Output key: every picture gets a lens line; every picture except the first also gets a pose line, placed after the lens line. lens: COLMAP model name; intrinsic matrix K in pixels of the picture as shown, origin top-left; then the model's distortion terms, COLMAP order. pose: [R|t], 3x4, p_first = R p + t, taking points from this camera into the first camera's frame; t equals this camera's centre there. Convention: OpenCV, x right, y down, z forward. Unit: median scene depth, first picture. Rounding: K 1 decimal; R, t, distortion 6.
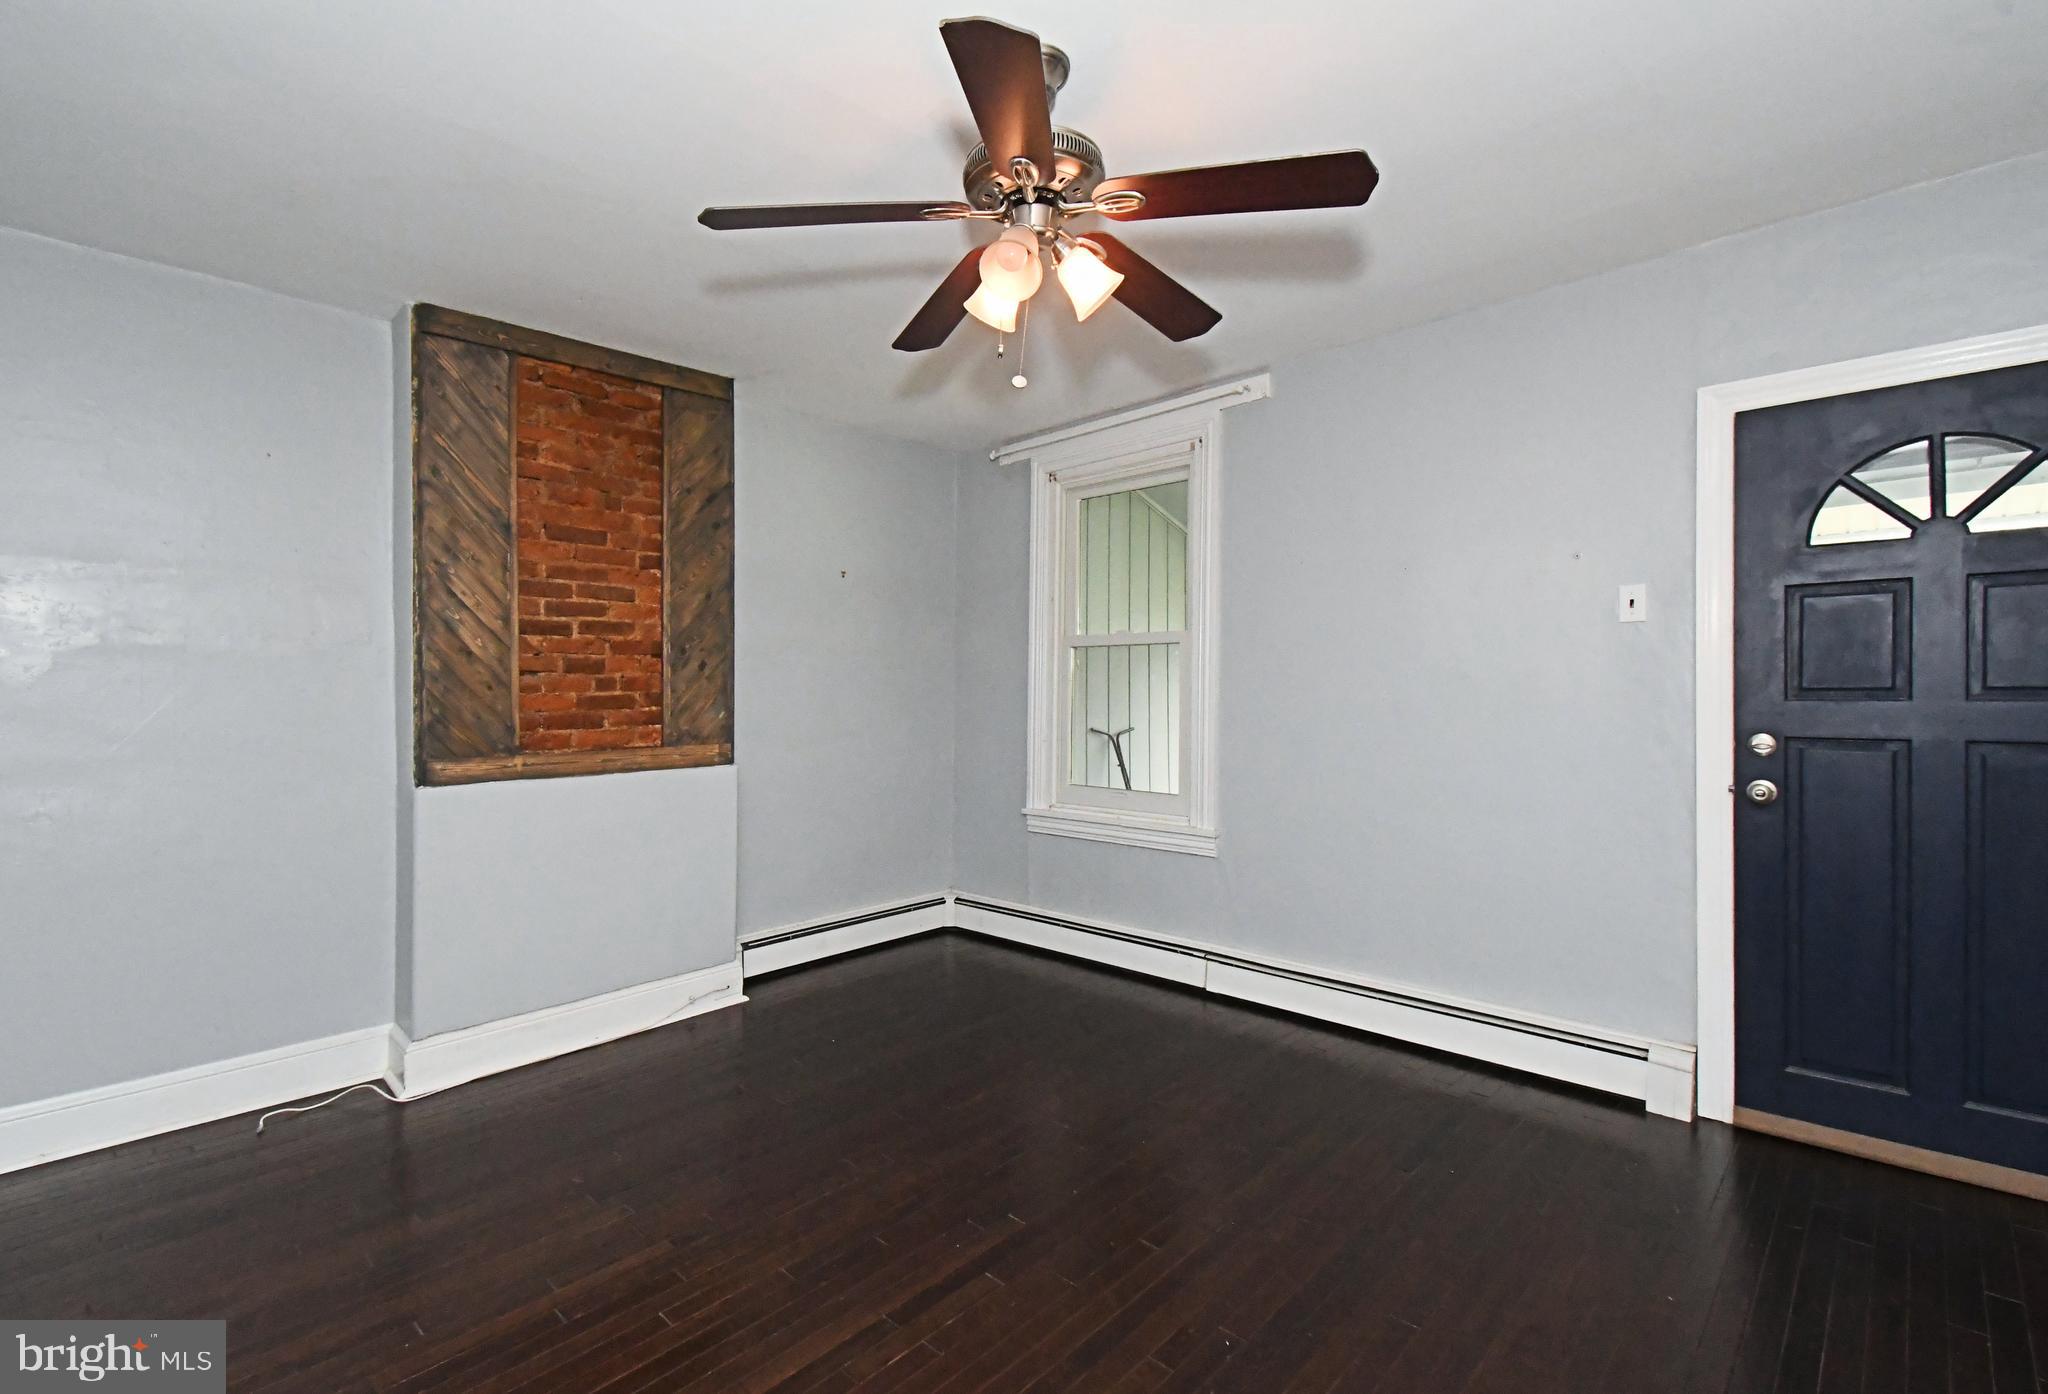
lens RADIAL K [[911.3, 0, 1021.2], [0, 911.3, 697.3], [0, 0, 1]] dist [0.011943, -0.000026]
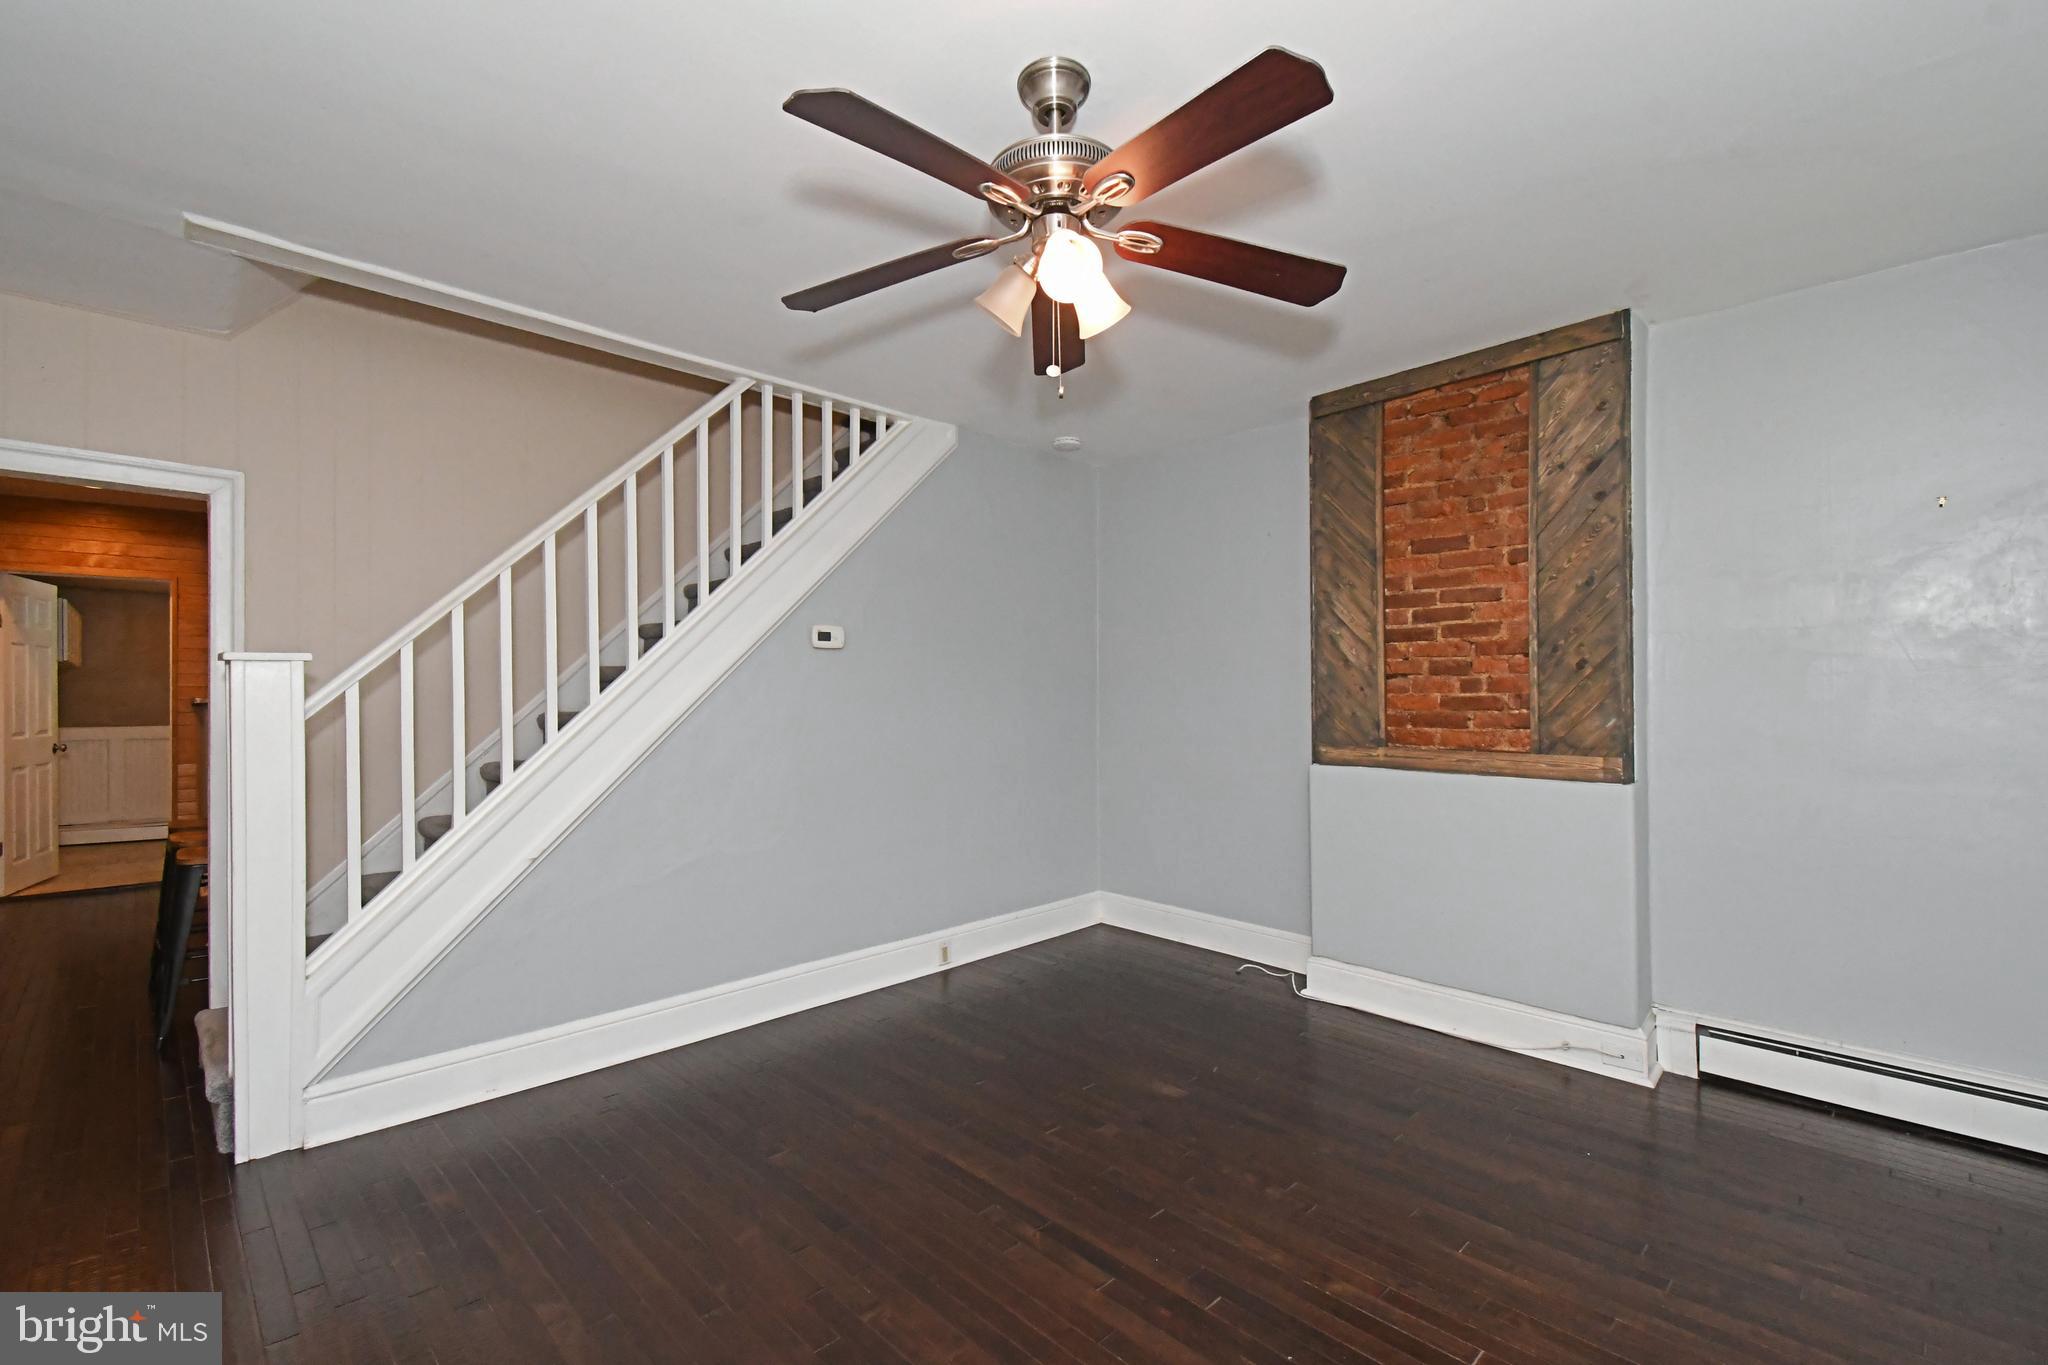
lens RADIAL K [[887.0, 0, 1020.0], [0, 887.0, 681.6], [0, 0, 1]] dist [0.034461, -0.020037]
pose [[-0.051585, 0.001808, -0.998667, 0.566587], [-0.004638, 0.999987, 0.002050, -0.018566], [0.998658, 0.004737, -0.051576, 0.561568]]
